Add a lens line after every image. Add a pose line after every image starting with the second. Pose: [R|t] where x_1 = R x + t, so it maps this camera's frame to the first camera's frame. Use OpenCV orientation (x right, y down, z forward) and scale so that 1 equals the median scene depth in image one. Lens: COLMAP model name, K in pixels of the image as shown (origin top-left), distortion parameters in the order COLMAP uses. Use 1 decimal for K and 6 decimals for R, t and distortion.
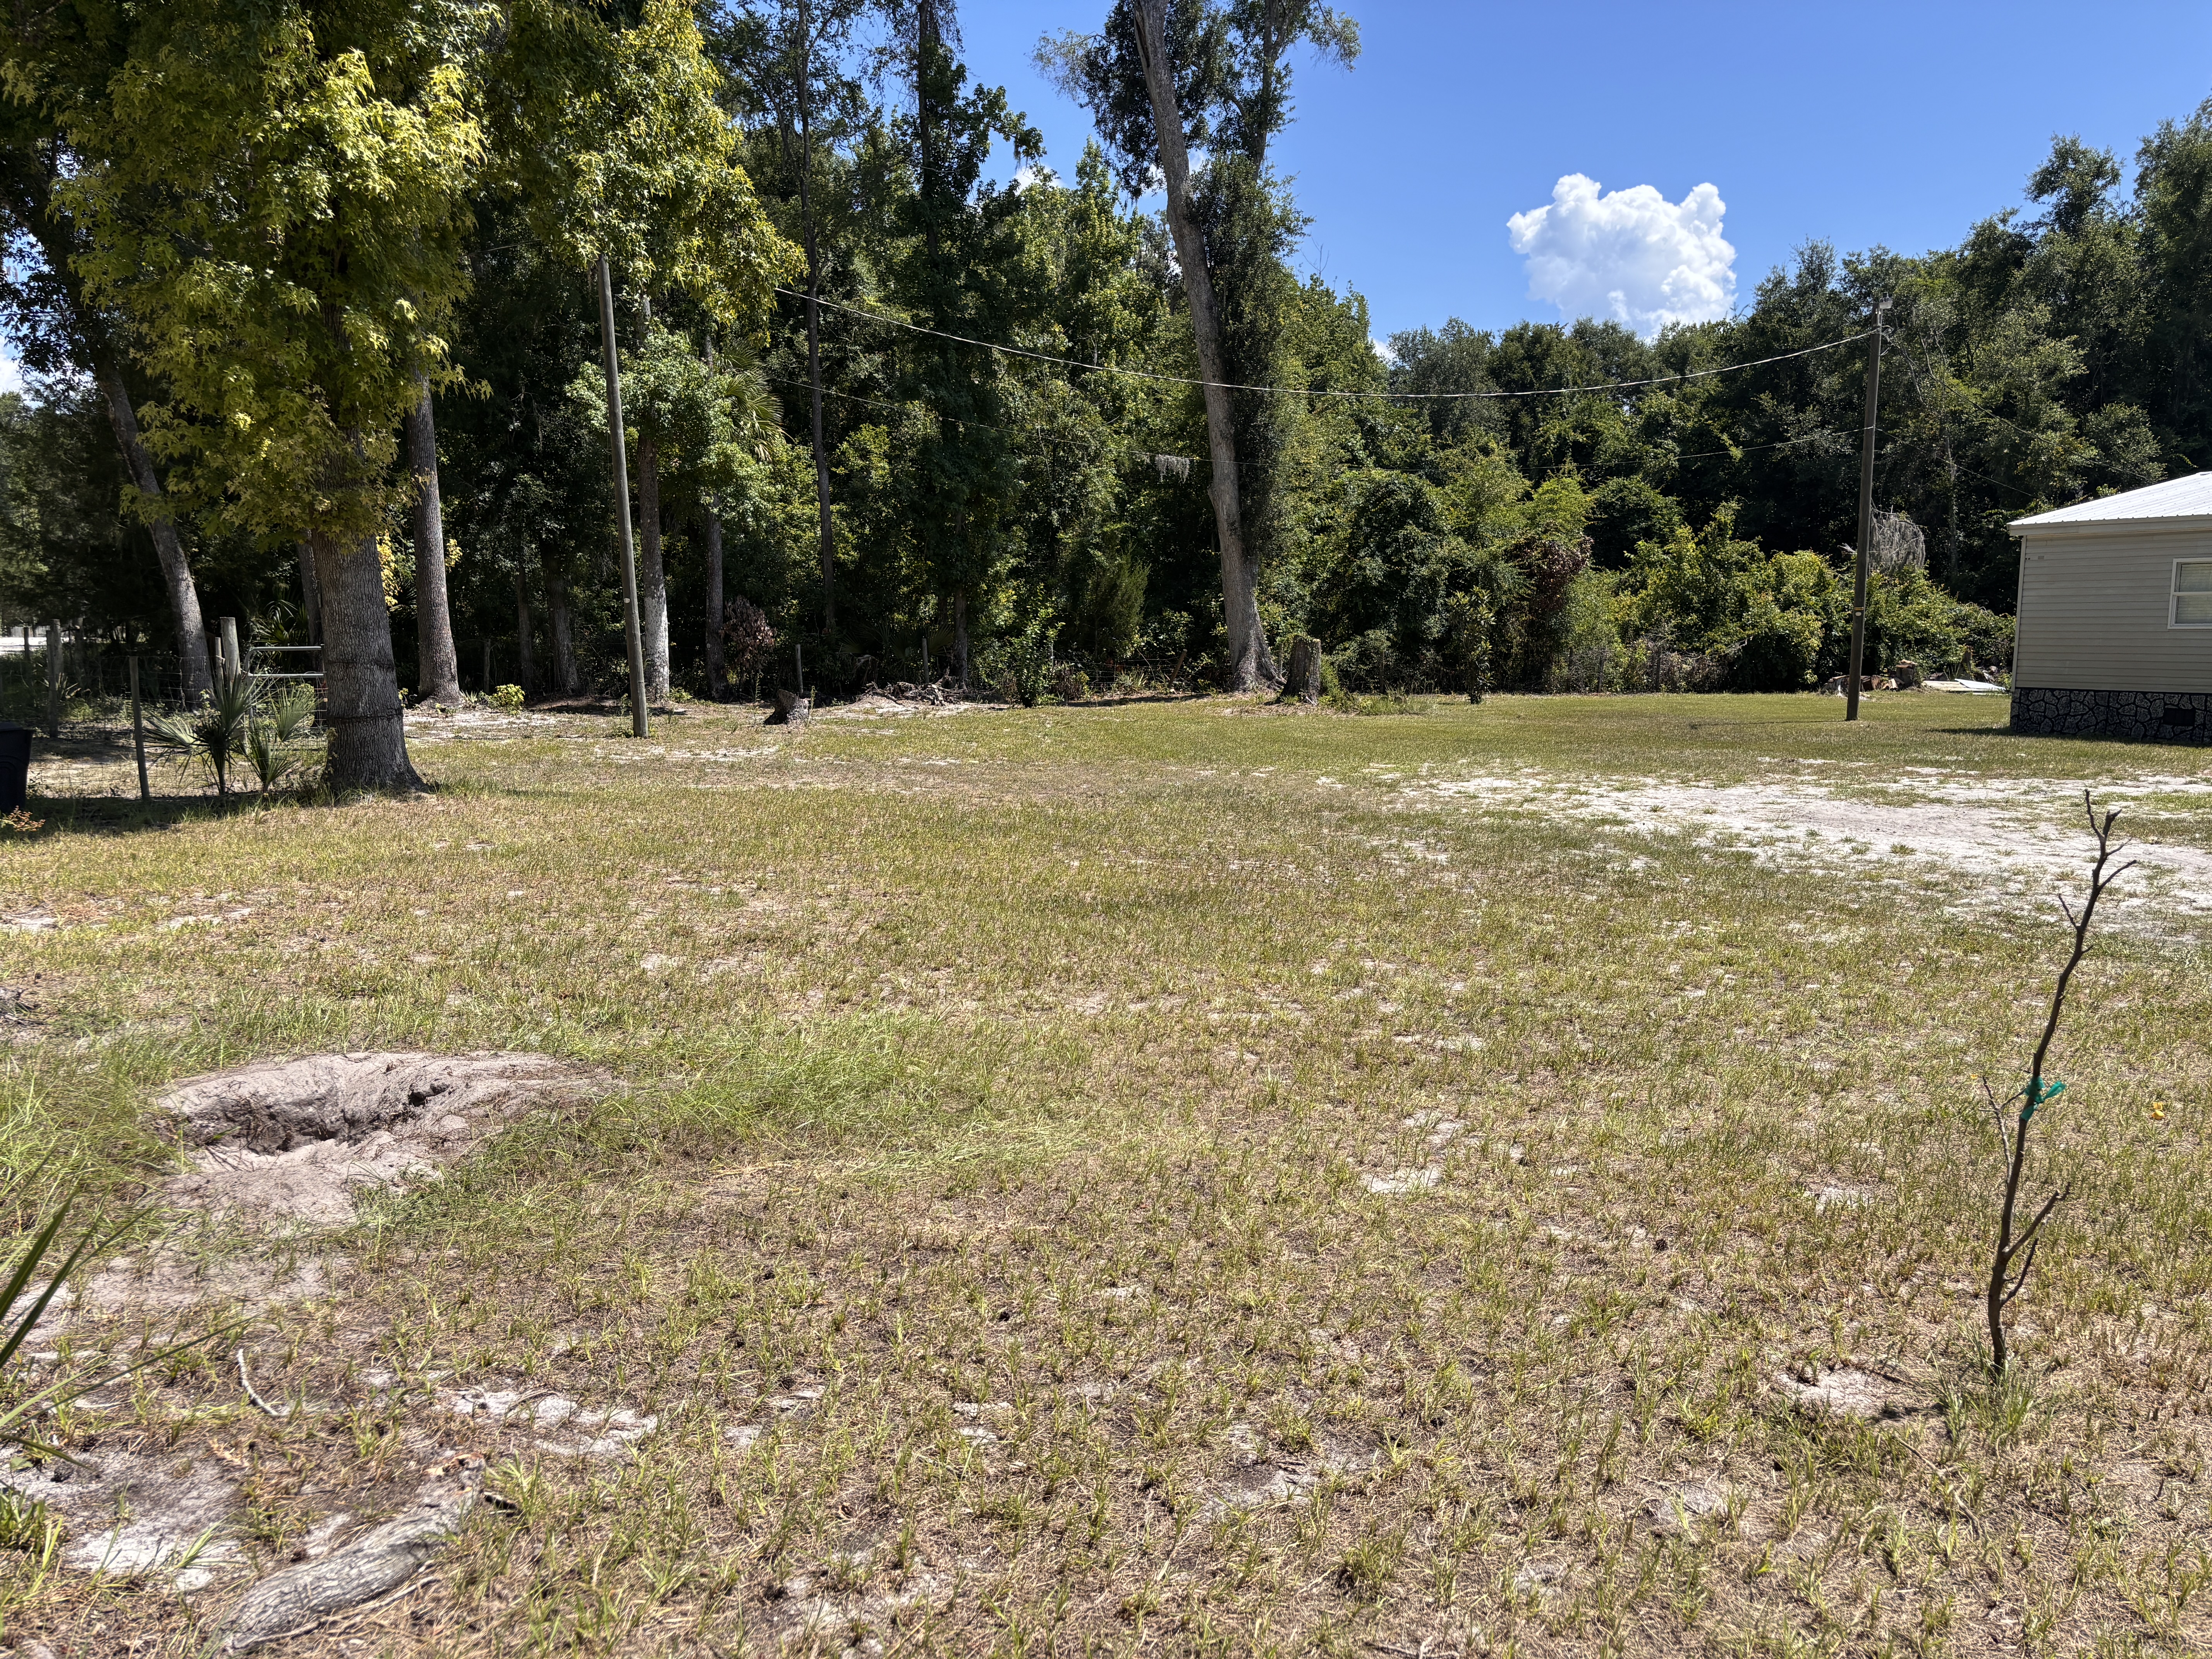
lens RADIAL K [[1673.9, 0, 1106.0], [0, 1673.9, 827.6], [0, 0, 1]] dist [0.030728, -0.041474]
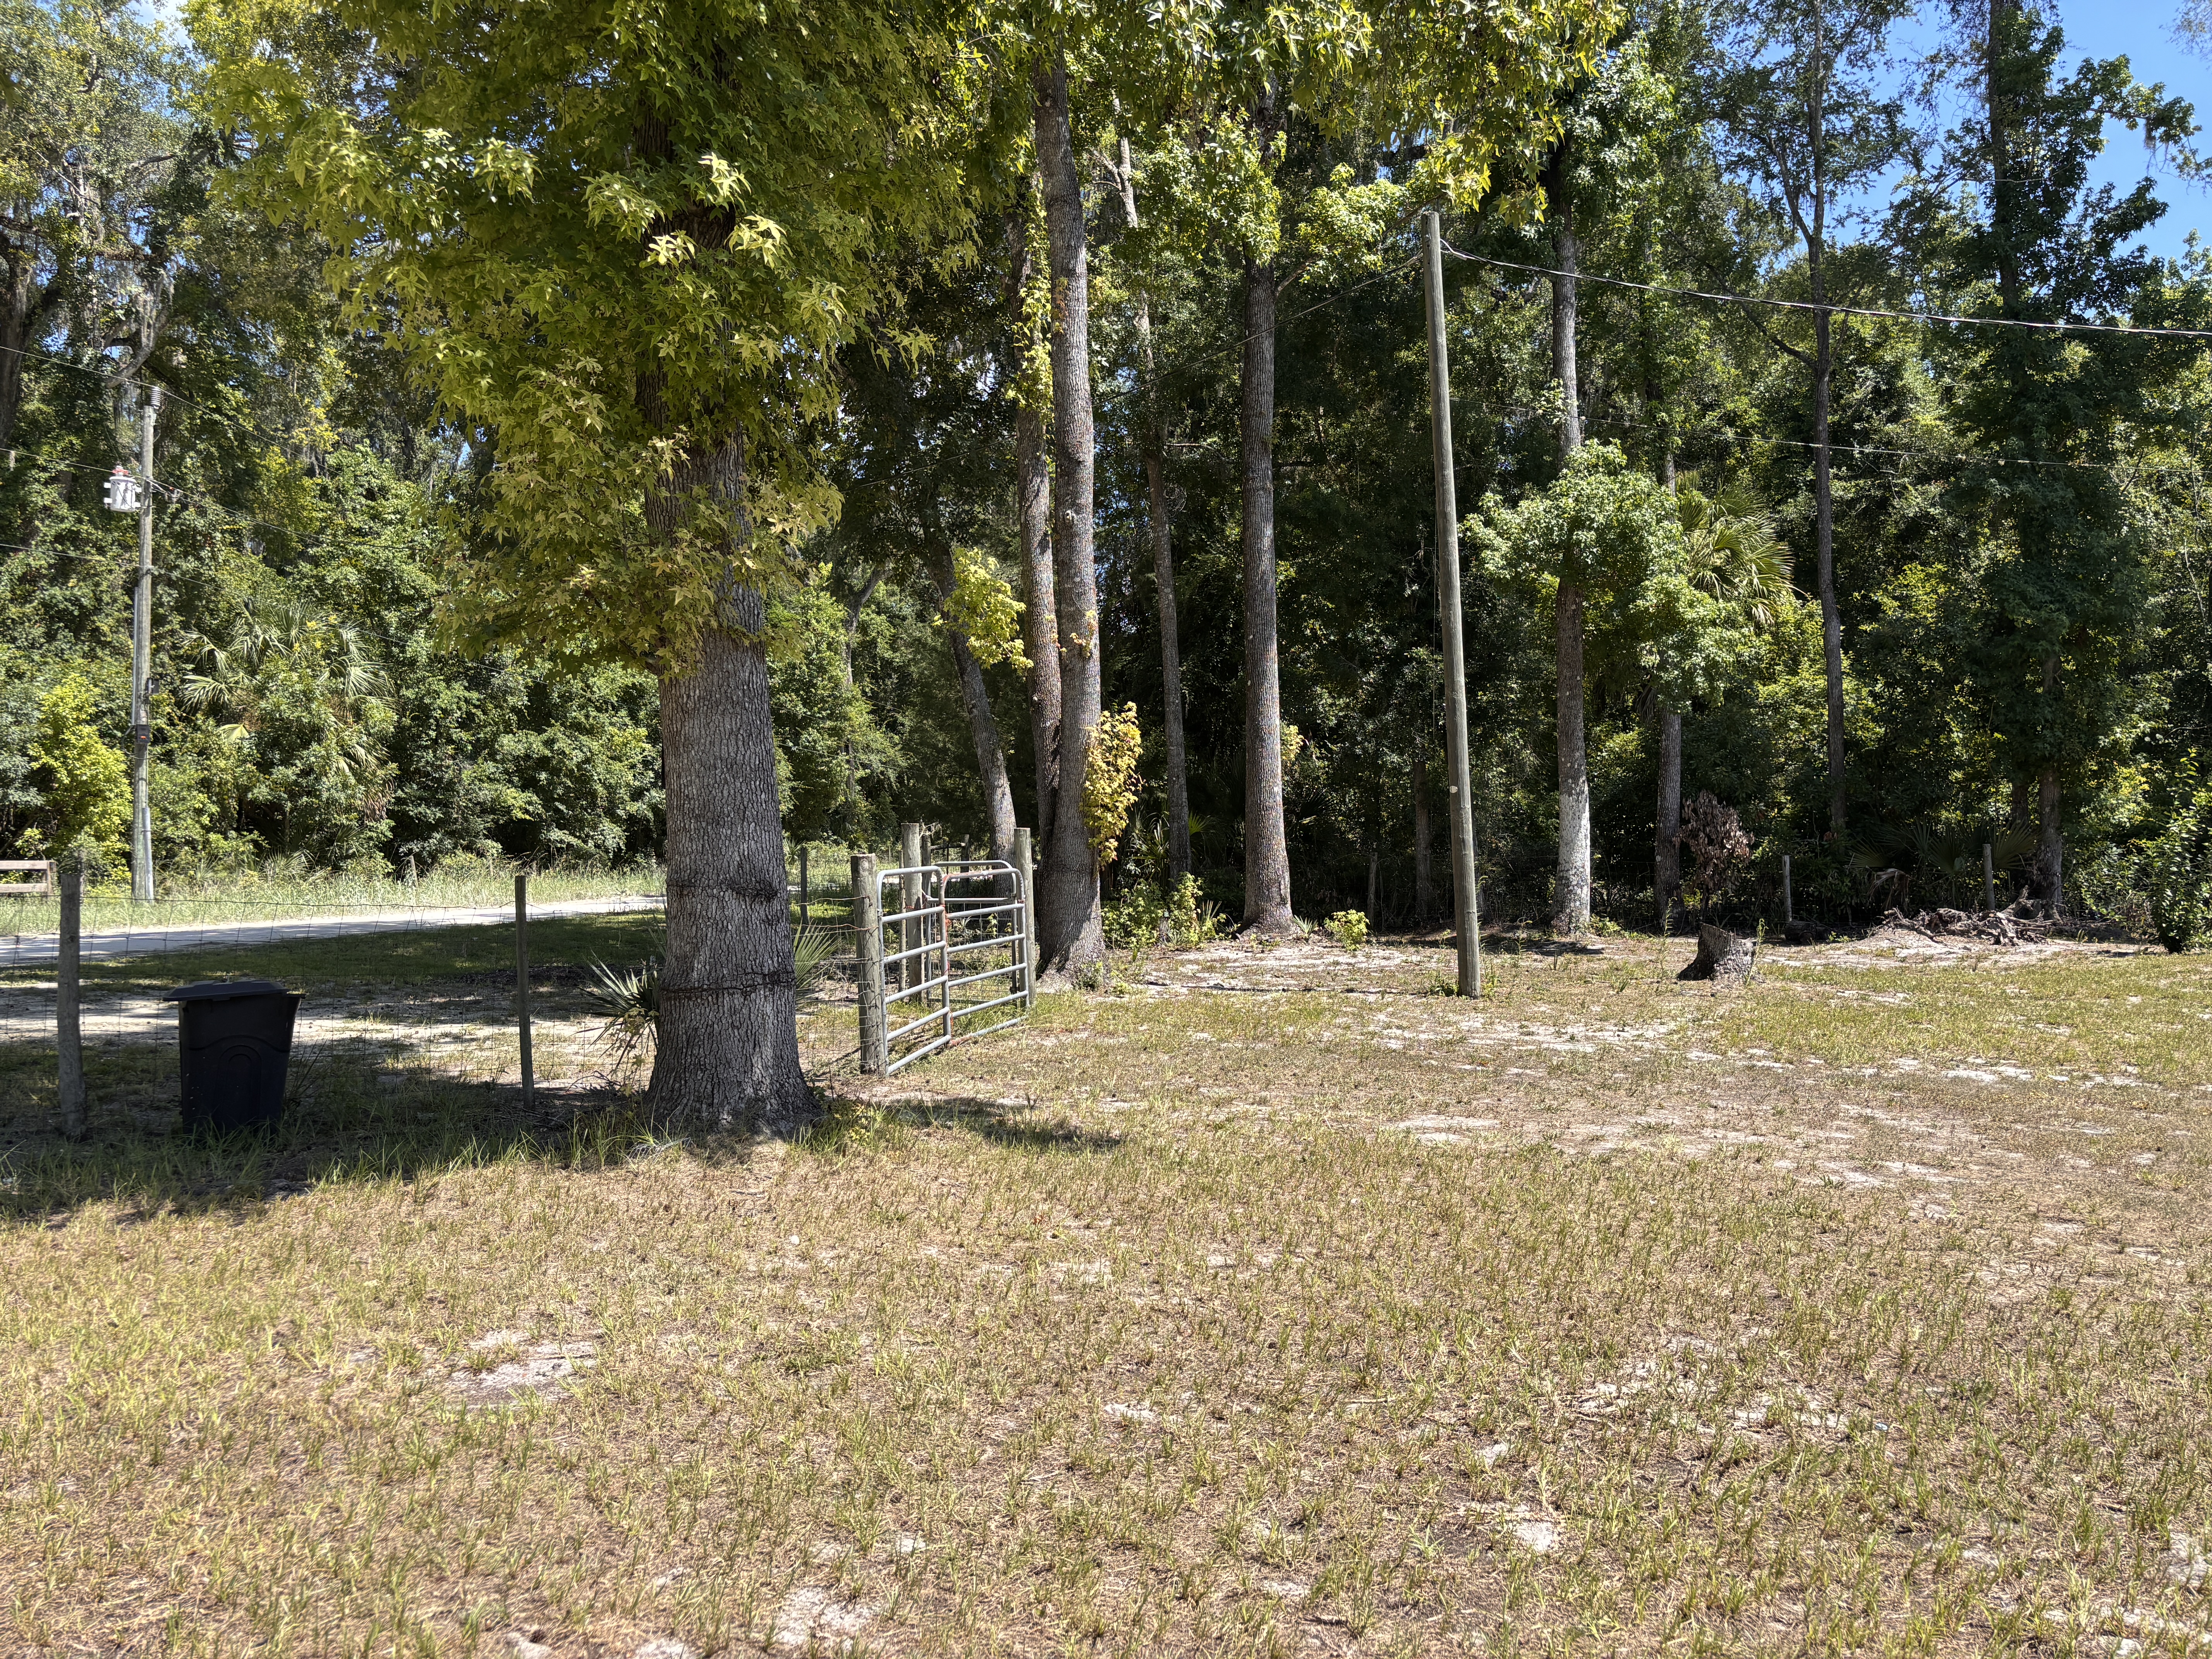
lens RADIAL K [[1673.9, 0, 1059.2], [0, 1673.9, 879.2], [0, 0, 1]] dist [0.030728, -0.041474]
pose [[0.811221, -0.002822, -0.584733, -0.015215], [-0.055320, 0.995133, -0.081551, -0.022648], [0.582117, 0.098503, 0.807117, 0.233484]]
